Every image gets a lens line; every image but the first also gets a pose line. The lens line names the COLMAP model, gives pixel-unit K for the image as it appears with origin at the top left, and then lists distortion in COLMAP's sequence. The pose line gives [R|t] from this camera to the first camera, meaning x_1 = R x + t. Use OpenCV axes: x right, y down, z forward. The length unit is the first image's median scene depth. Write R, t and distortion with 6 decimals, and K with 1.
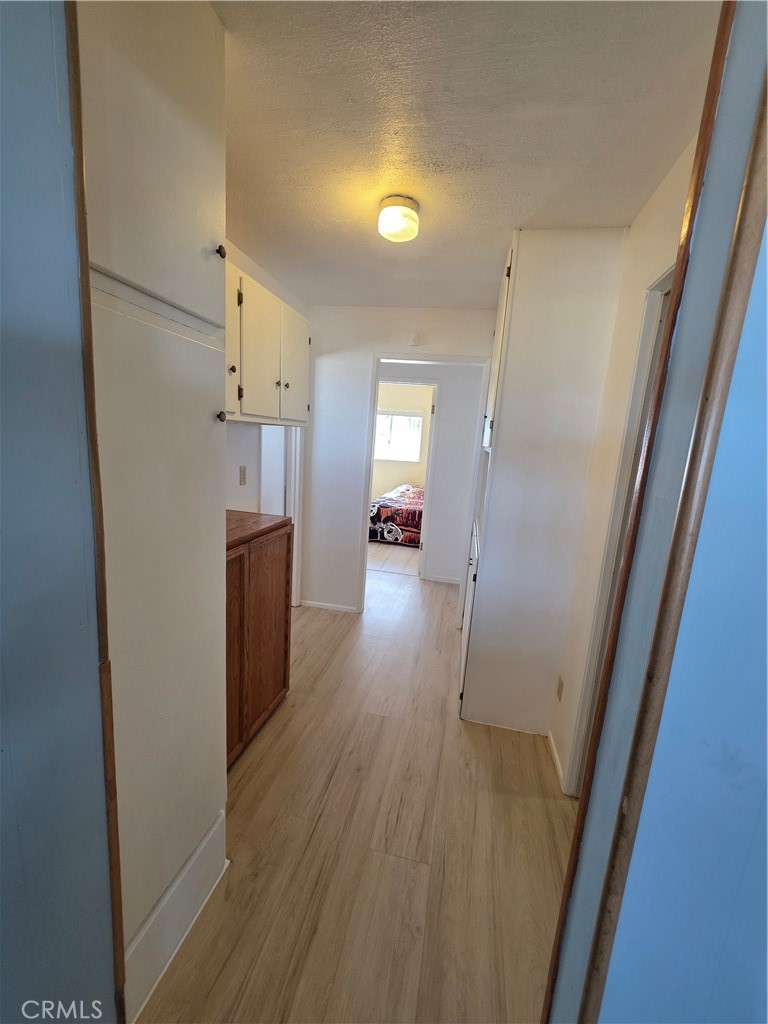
lens RADIAL K [[409.8, 0, 390.4], [0, 409.8, 513.8], [0, 0, 1]] dist [0.002467, -0.000205]
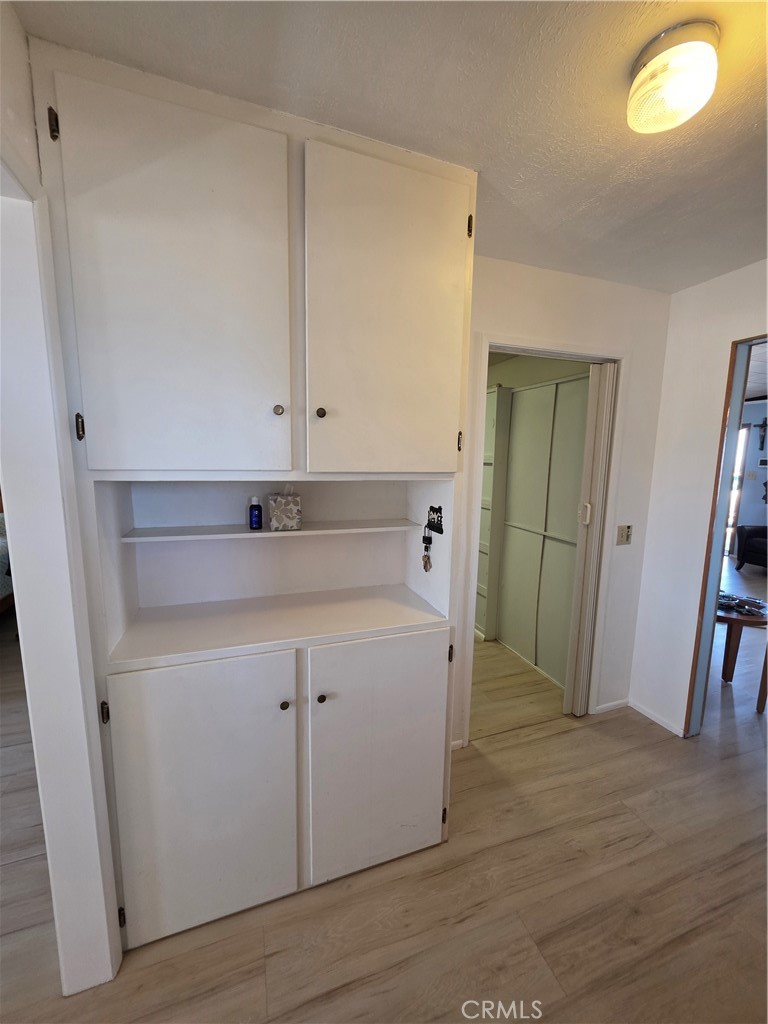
lens RADIAL K [[409.8, 0, 390.4], [0, 409.8, 513.8], [0, 0, 1]] dist [0.002467, -0.000205]
pose [[-0.513439, -0.187668, 0.837354, -0.371199], [0.107626, 0.954005, 0.279804, -0.361215], [-0.851350, 0.233784, -0.469626, 1.711795]]
